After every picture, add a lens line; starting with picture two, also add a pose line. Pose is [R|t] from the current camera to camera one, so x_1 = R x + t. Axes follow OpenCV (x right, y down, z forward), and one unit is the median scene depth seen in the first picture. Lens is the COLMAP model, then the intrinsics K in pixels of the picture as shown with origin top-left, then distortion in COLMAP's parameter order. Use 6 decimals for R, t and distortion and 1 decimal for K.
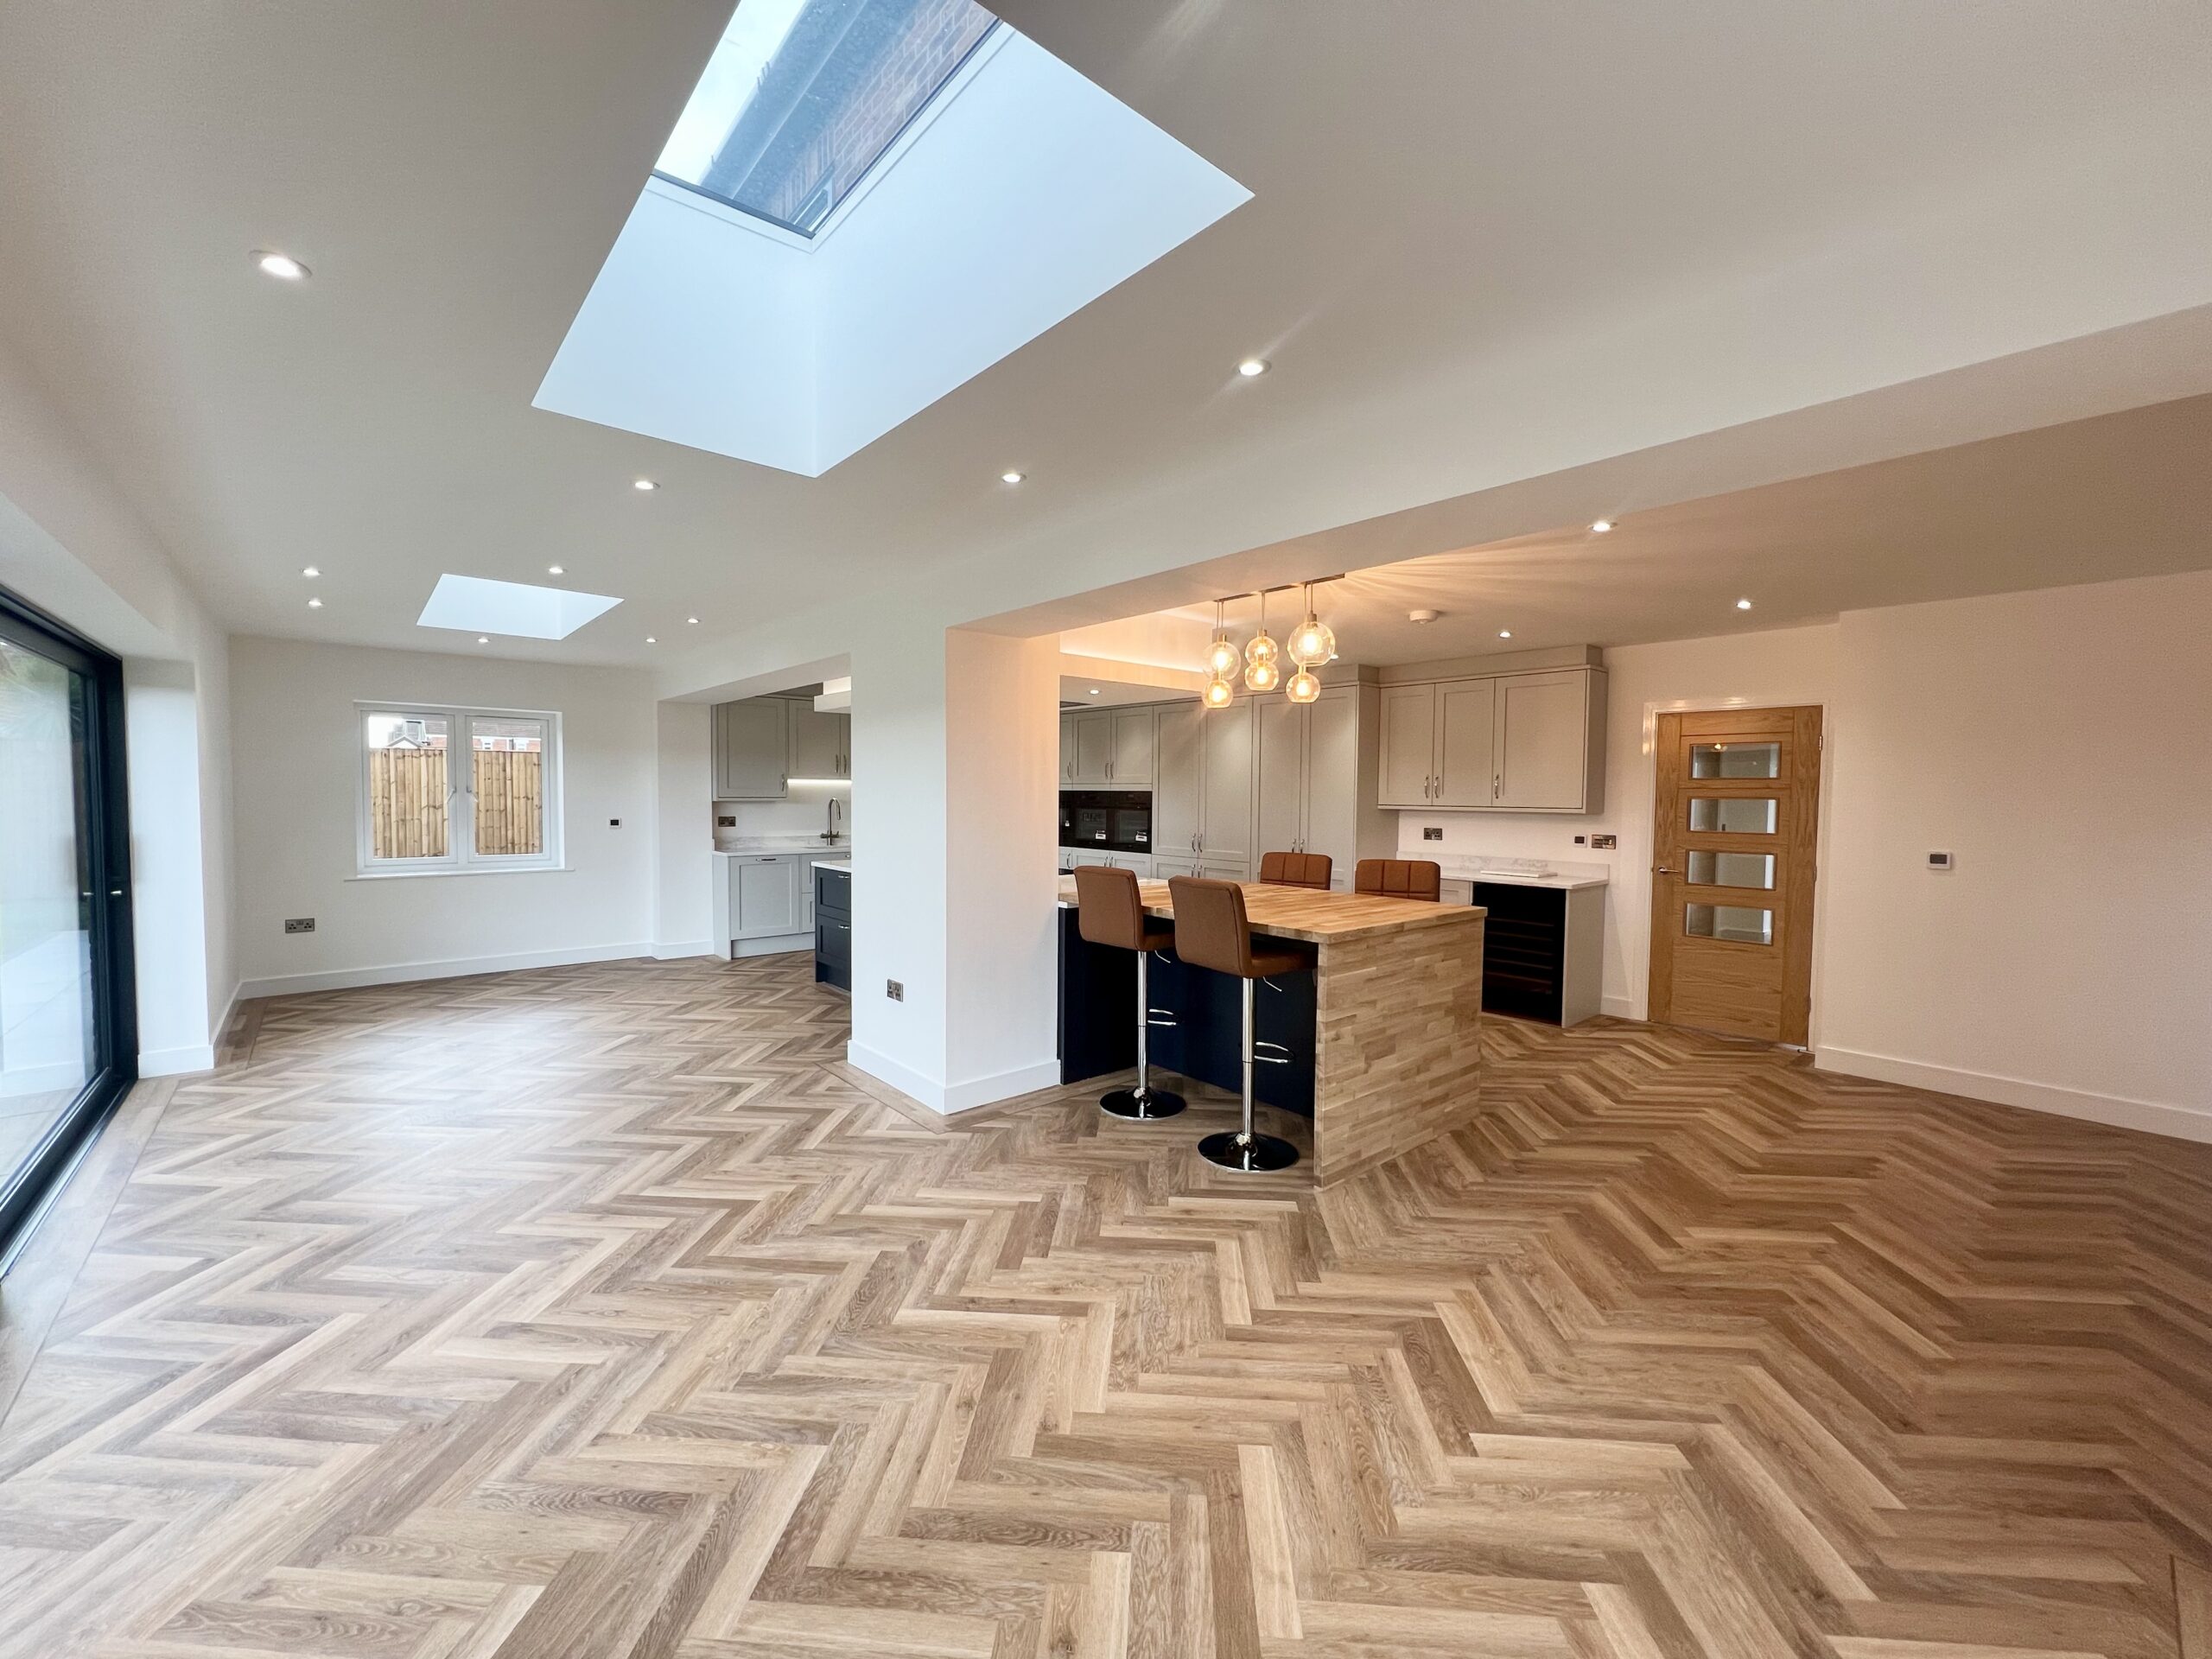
lens RADIAL K [[888.5, 0, 1106.6], [0, 888.5, 835.9], [0, 0, 1]] dist [-0.002230, 0.000922]
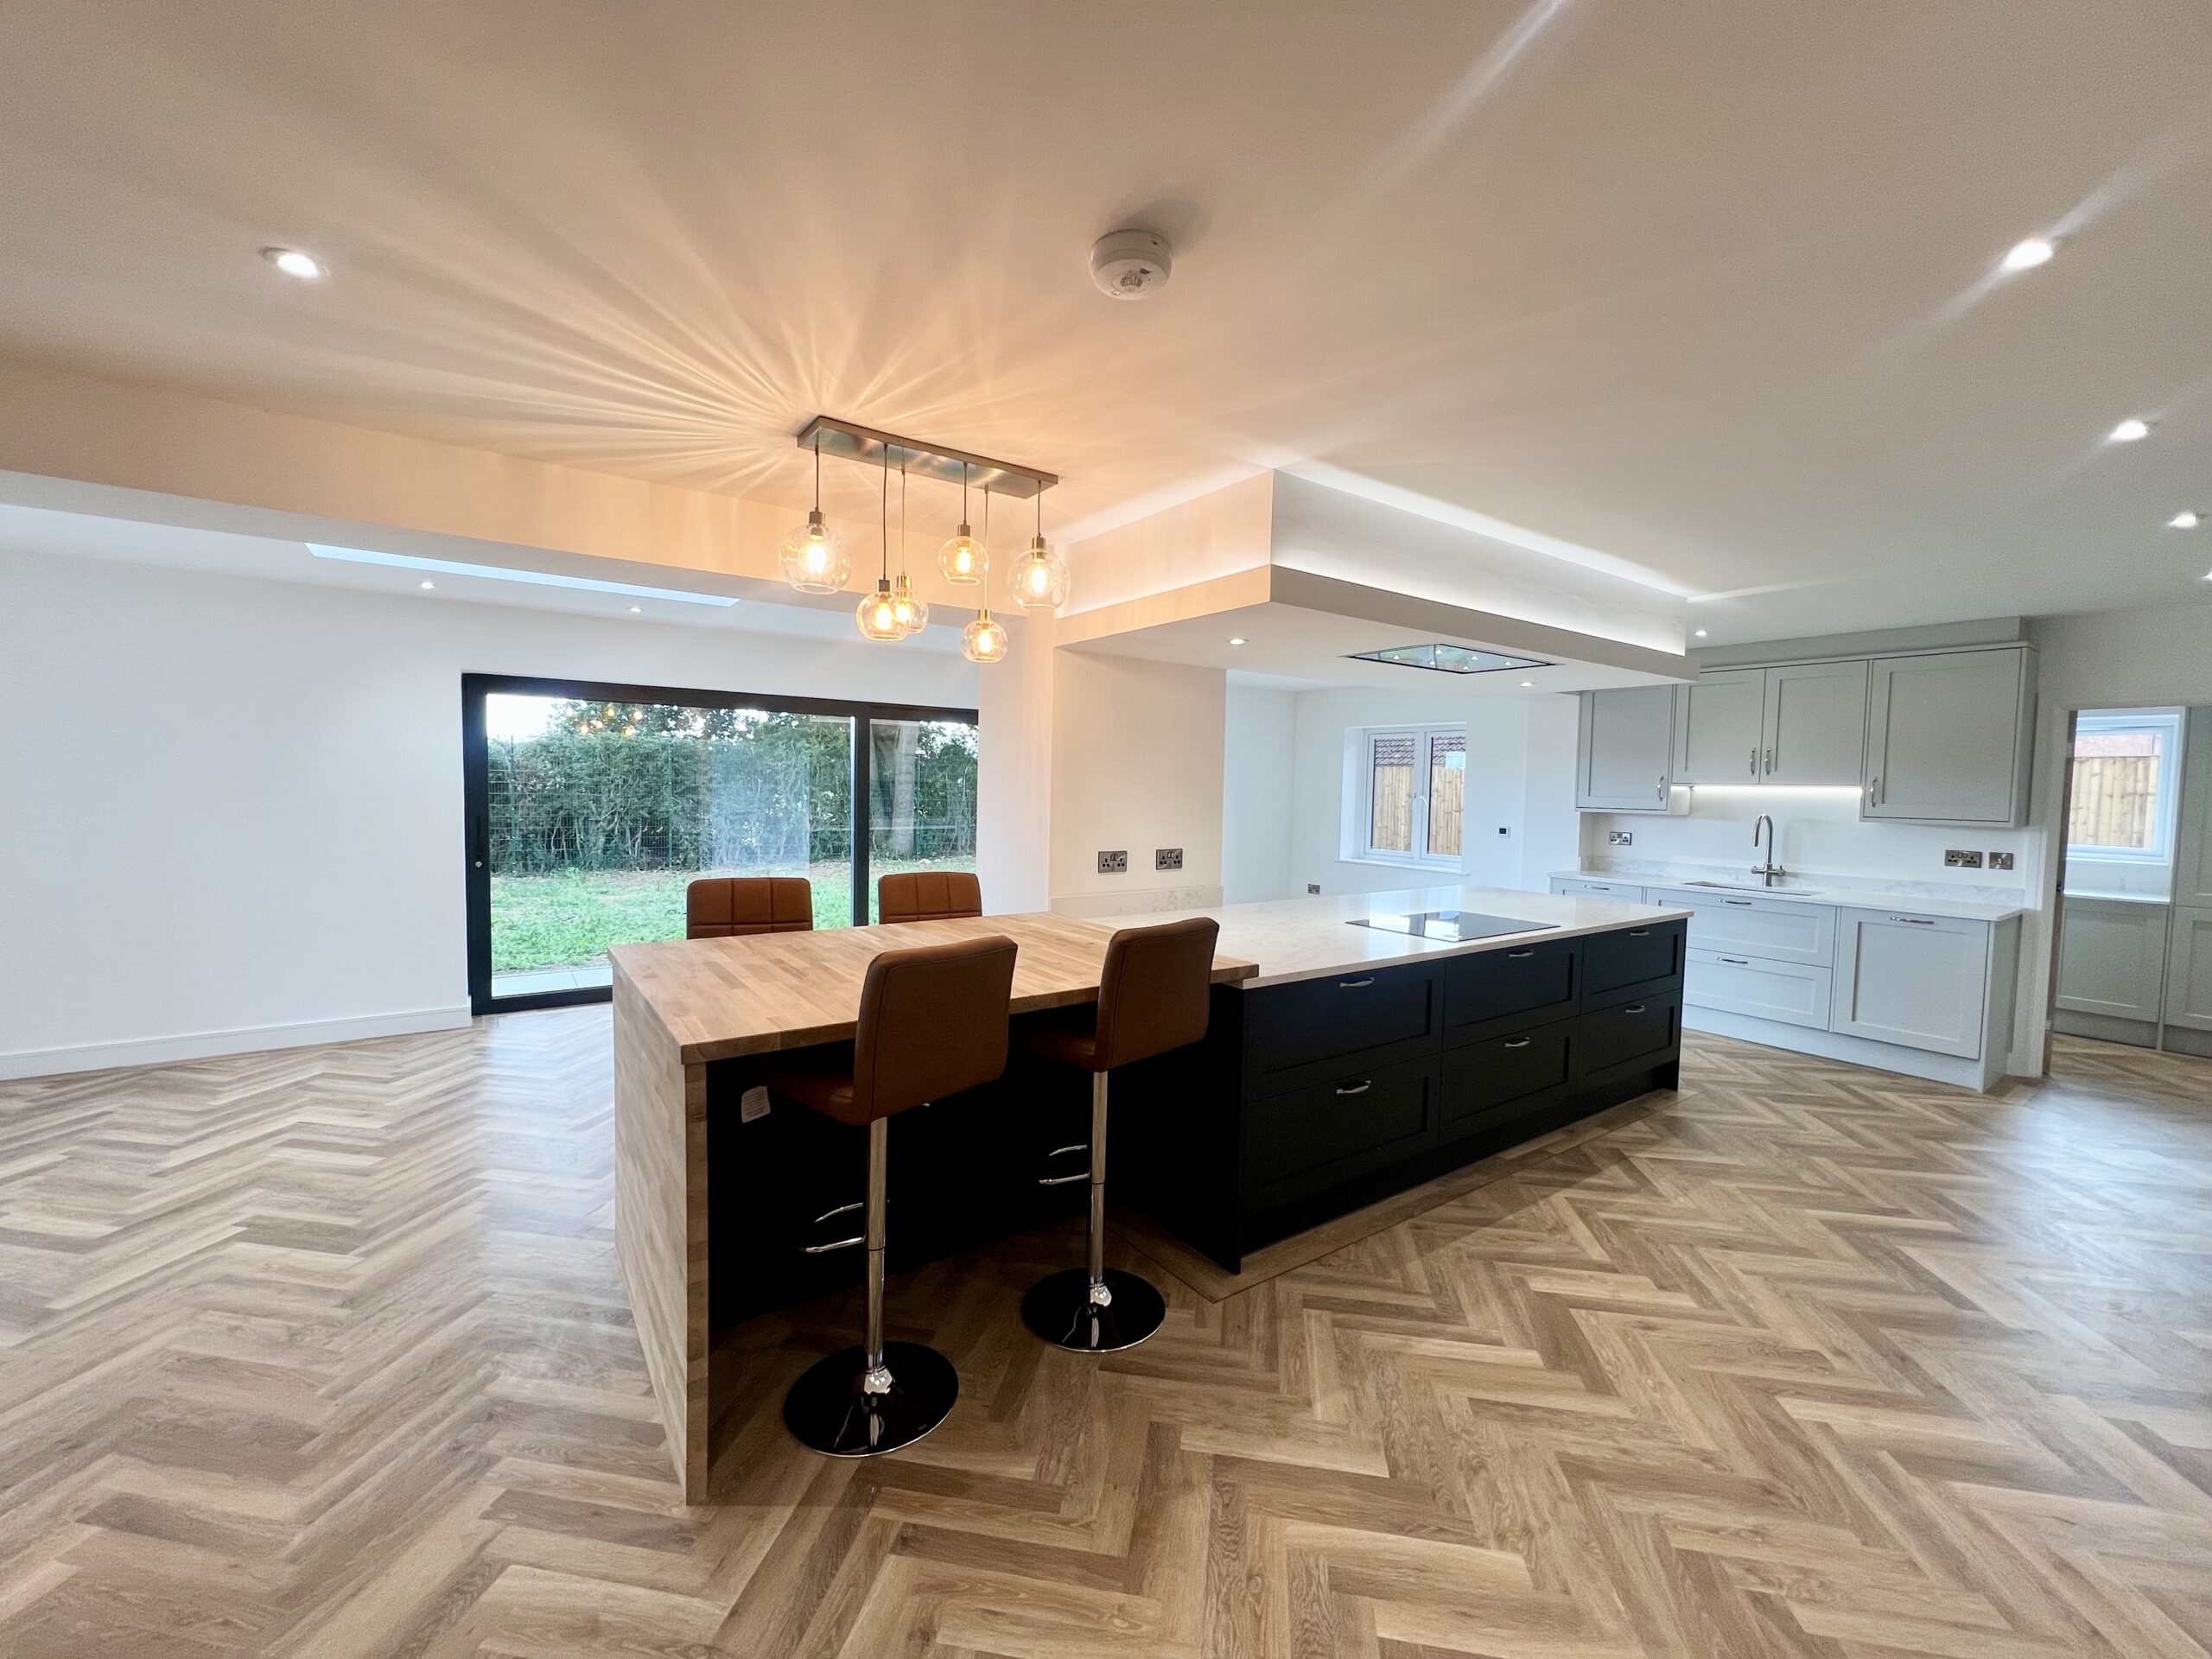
lens RADIAL K [[886.3, 0, 1109.5], [0, 886.3, 829.7], [0, 0, 1]] dist [-0.000802, 0.000358]
pose [[-0.094812, 0.042390, -0.994592, 0.925725], [-0.069860, 0.996346, 0.049125, -0.068653], [0.993041, 0.074140, -0.091504, 1.367865]]
